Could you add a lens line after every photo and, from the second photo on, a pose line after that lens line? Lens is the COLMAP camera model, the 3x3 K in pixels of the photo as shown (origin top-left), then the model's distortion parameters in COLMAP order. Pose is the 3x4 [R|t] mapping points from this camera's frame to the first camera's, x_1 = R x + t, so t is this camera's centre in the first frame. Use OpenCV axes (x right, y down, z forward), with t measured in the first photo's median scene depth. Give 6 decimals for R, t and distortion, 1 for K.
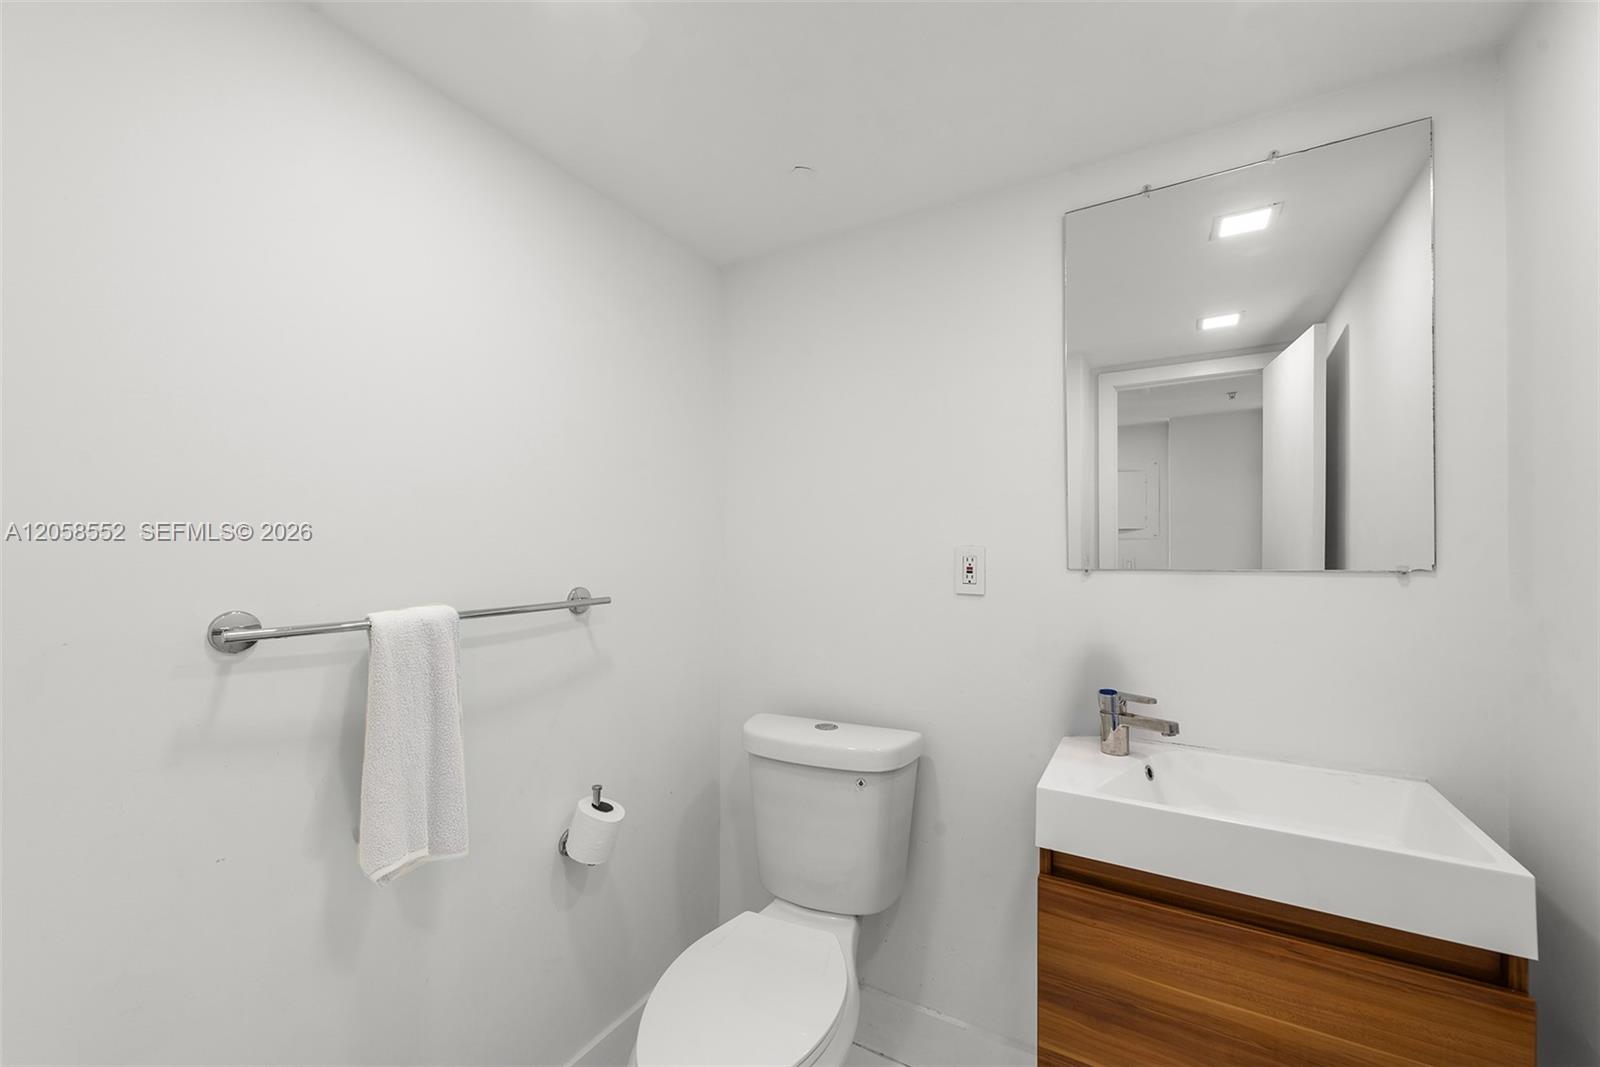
lens RADIAL K [[639.3, 0, 798.6], [0, 639.3, 552.2], [0, 0, 1]] dist [0.001900, 0.000130]
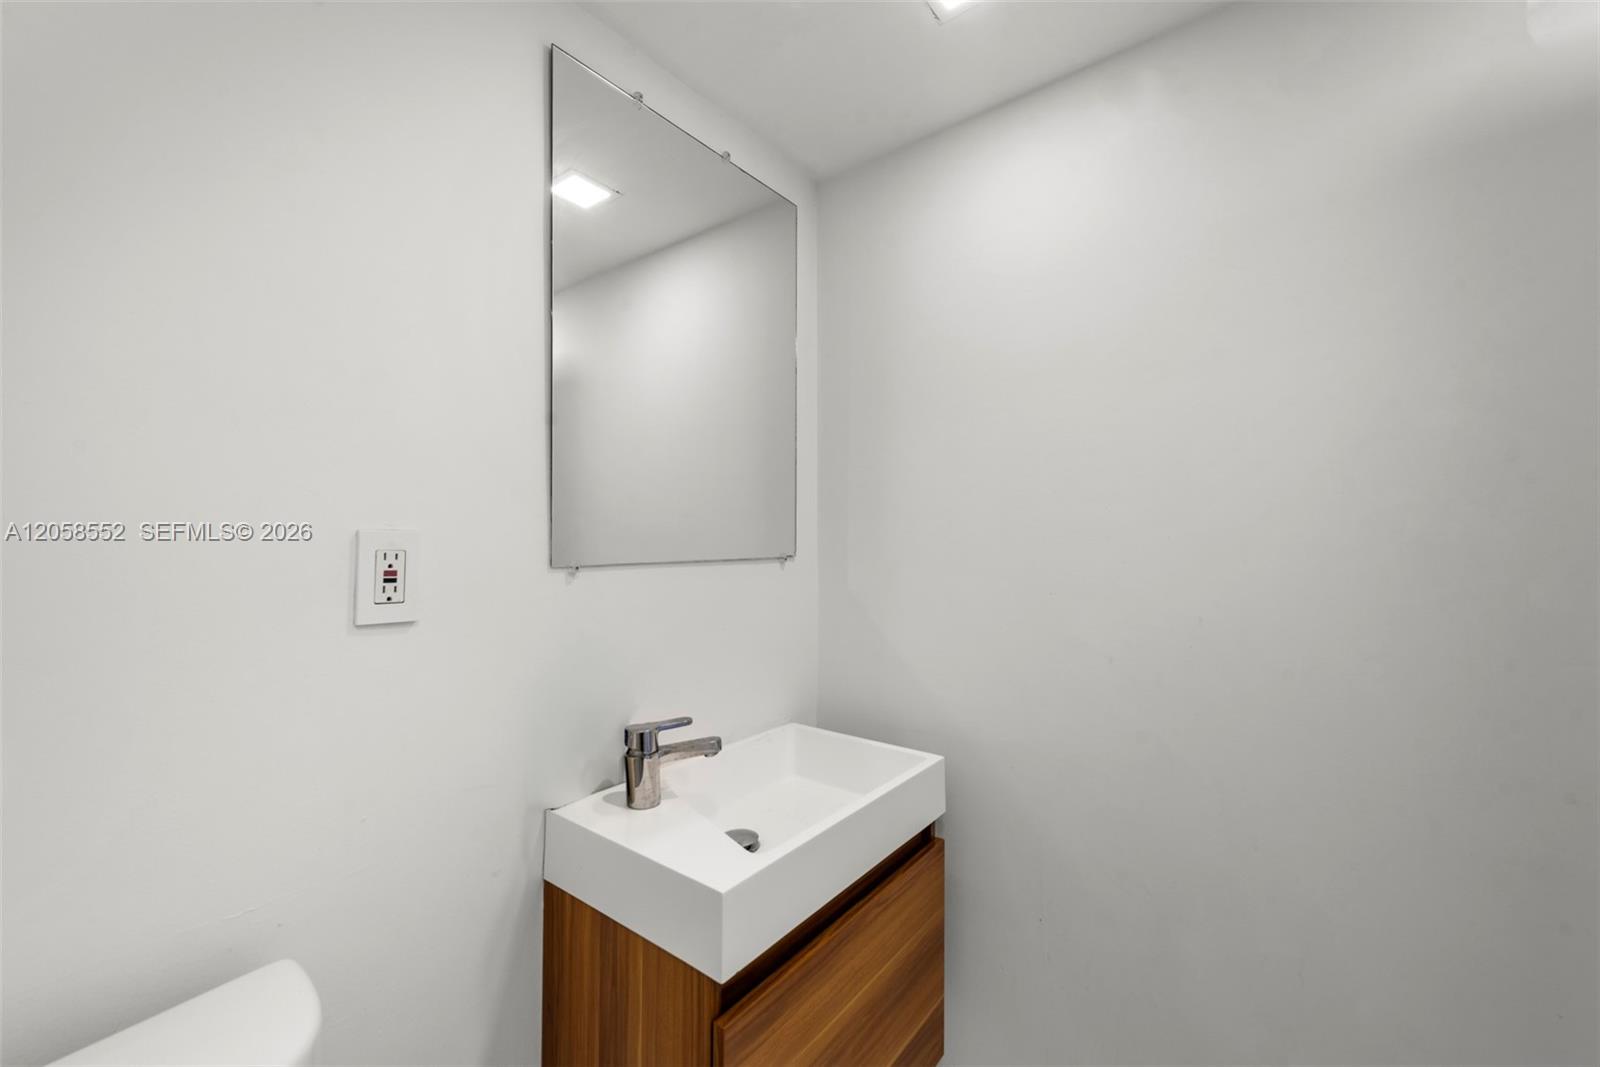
lens RADIAL K [[632.3, 0, 796.3], [0, 632.3, 528.7], [0, 0, 1]] dist [-0.000932, -0.000021]
pose [[0.111439, 0.018493, 0.993599, -0.269031], [-0.004531, 0.999826, -0.018100, -0.003909], [-0.993761, -0.002485, 0.111503, 0.825150]]
